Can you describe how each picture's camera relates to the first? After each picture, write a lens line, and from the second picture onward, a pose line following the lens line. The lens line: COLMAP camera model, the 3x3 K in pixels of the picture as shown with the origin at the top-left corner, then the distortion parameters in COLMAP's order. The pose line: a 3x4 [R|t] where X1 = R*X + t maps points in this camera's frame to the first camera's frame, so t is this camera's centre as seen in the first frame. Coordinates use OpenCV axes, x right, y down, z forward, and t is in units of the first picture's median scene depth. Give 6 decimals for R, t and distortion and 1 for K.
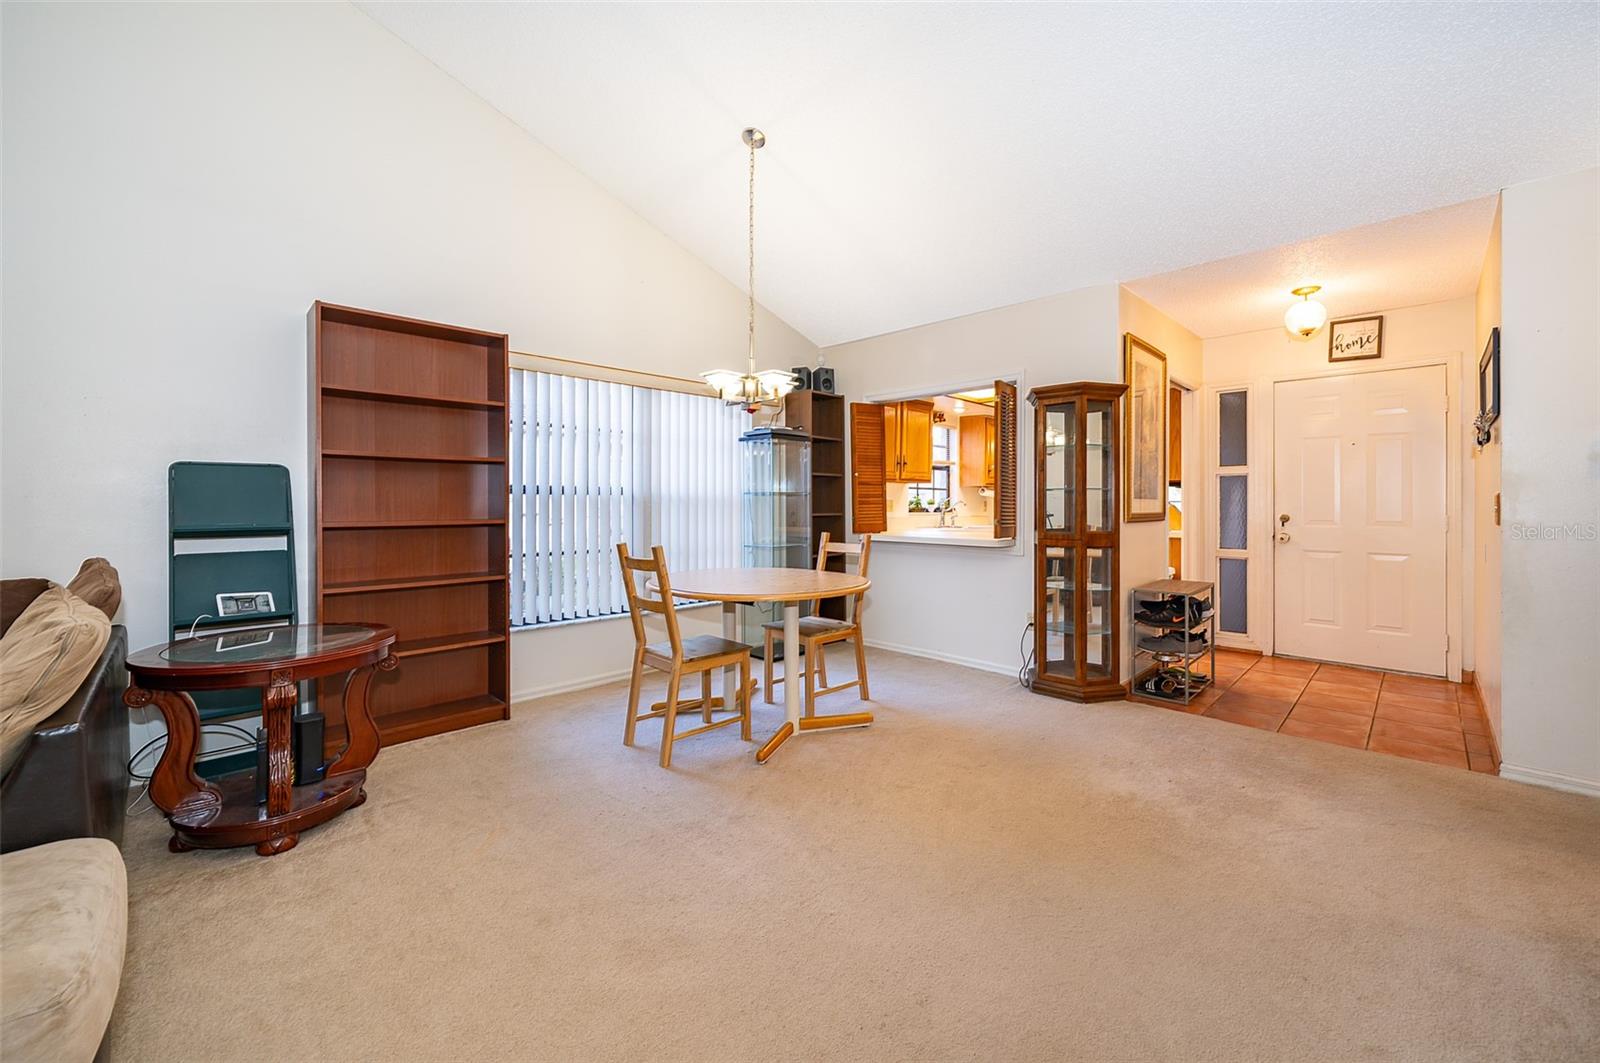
lens RADIAL K [[633.1, 0, 806.8], [0, 633.1, 506.0], [0, 0, 1]] dist [-0.005935, 0.000743]
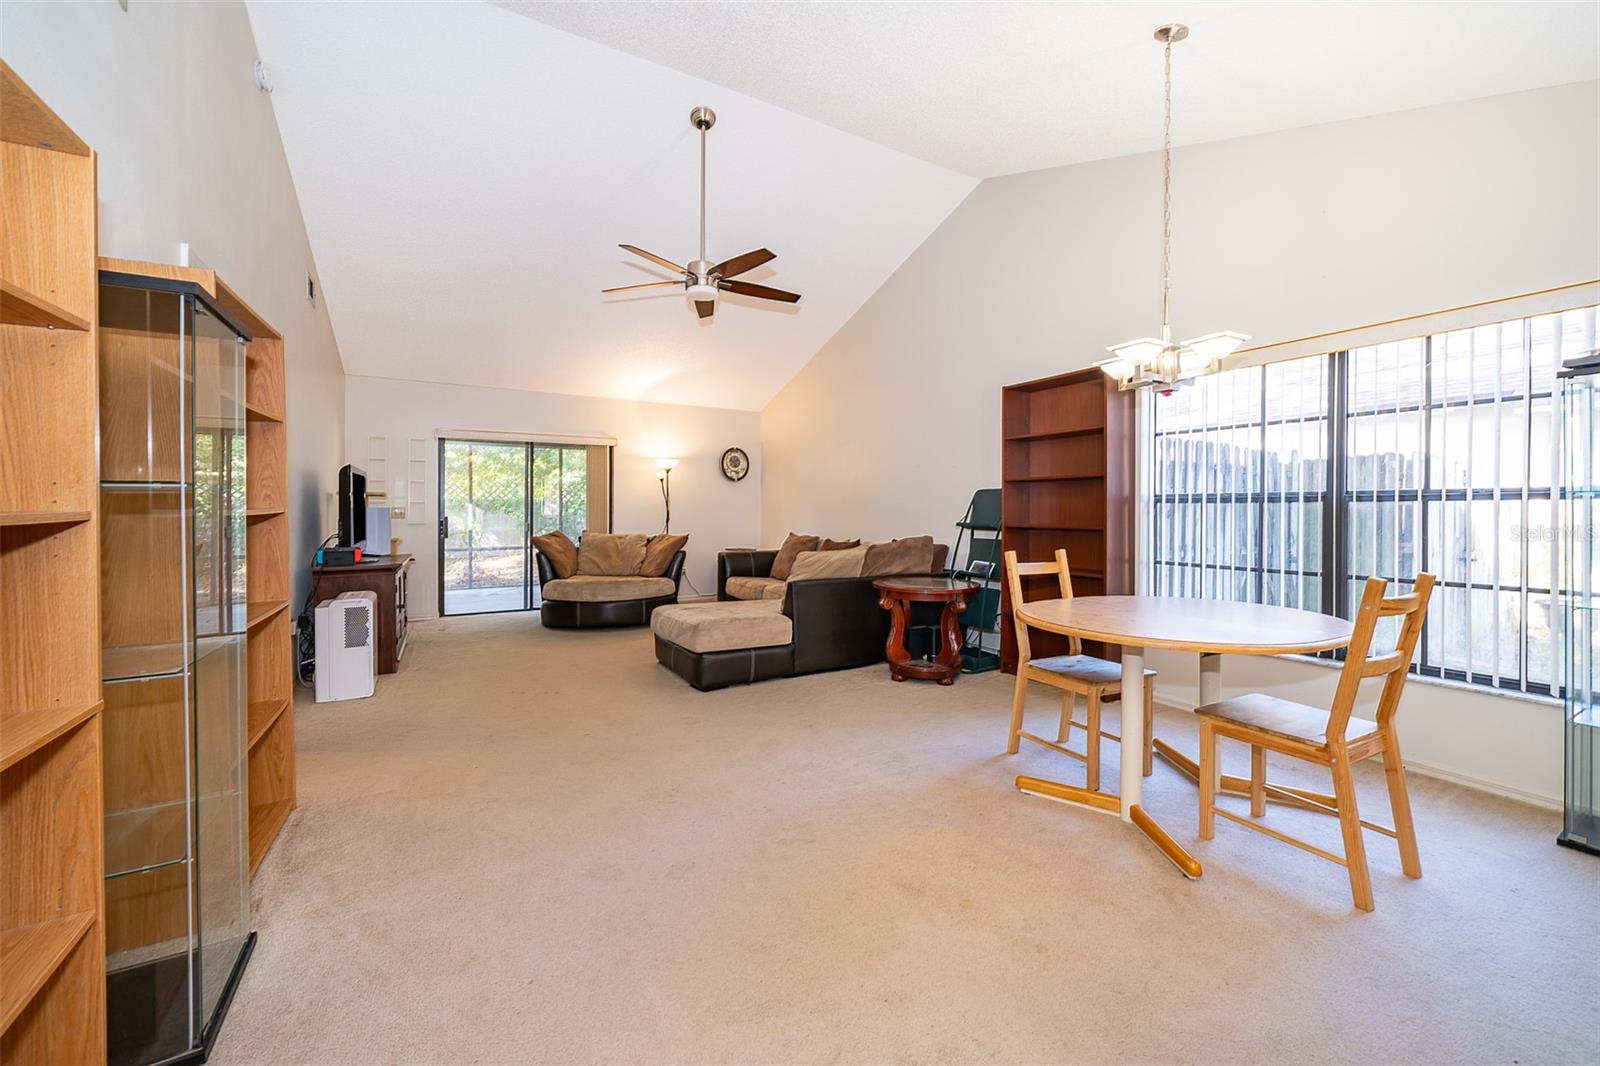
lens RADIAL K [[633.1, 0, 794.0], [0, 633.1, 516.6], [0, 0, 1]] dist [-0.005935, 0.000743]
pose [[-0.302931, 0.008205, -0.952977, 0.728165], [-0.002656, 0.999952, 0.009453, -0.004196], [0.953009, 0.005395, -0.302895, 0.764272]]
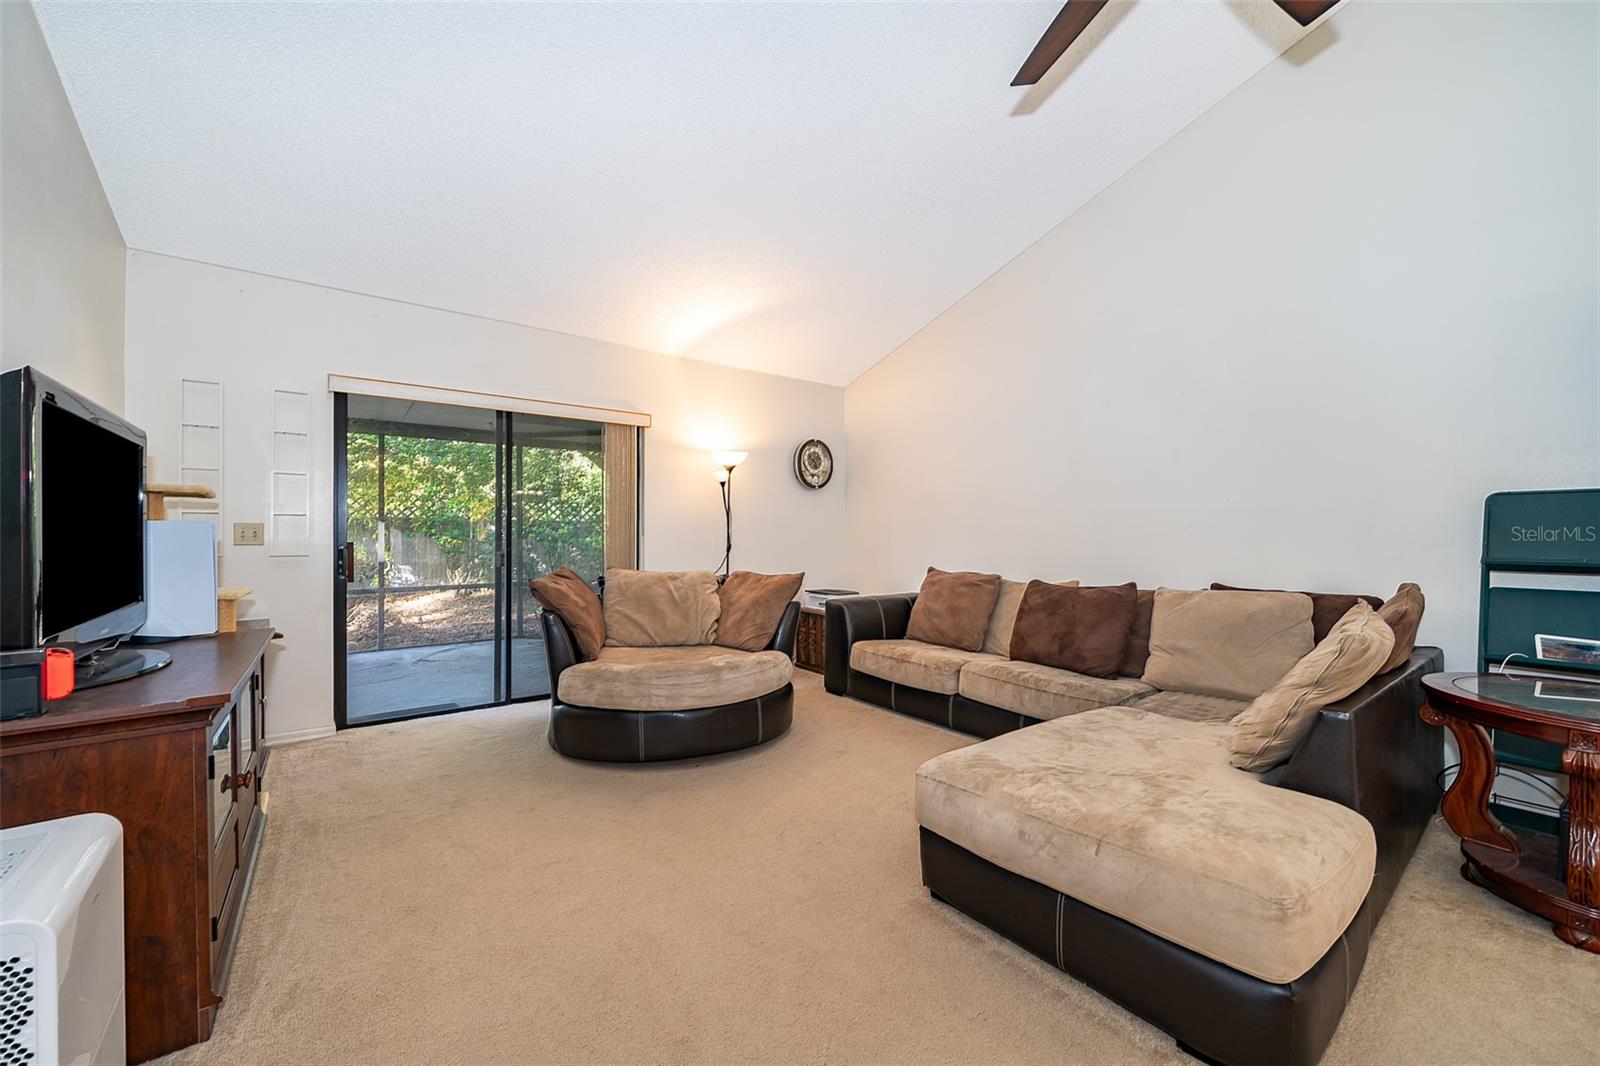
lens RADIAL K [[633.1, 0, 805.9], [0, 633.1, 544.4], [0, 0, 1]] dist [-0.005935, 0.000743]
pose [[-0.165061, 0.013245, -0.986194, 0.108342], [-0.005590, 0.999881, 0.014364, 0.001650], [0.986267, 0.007884, -0.164968, 0.074923]]
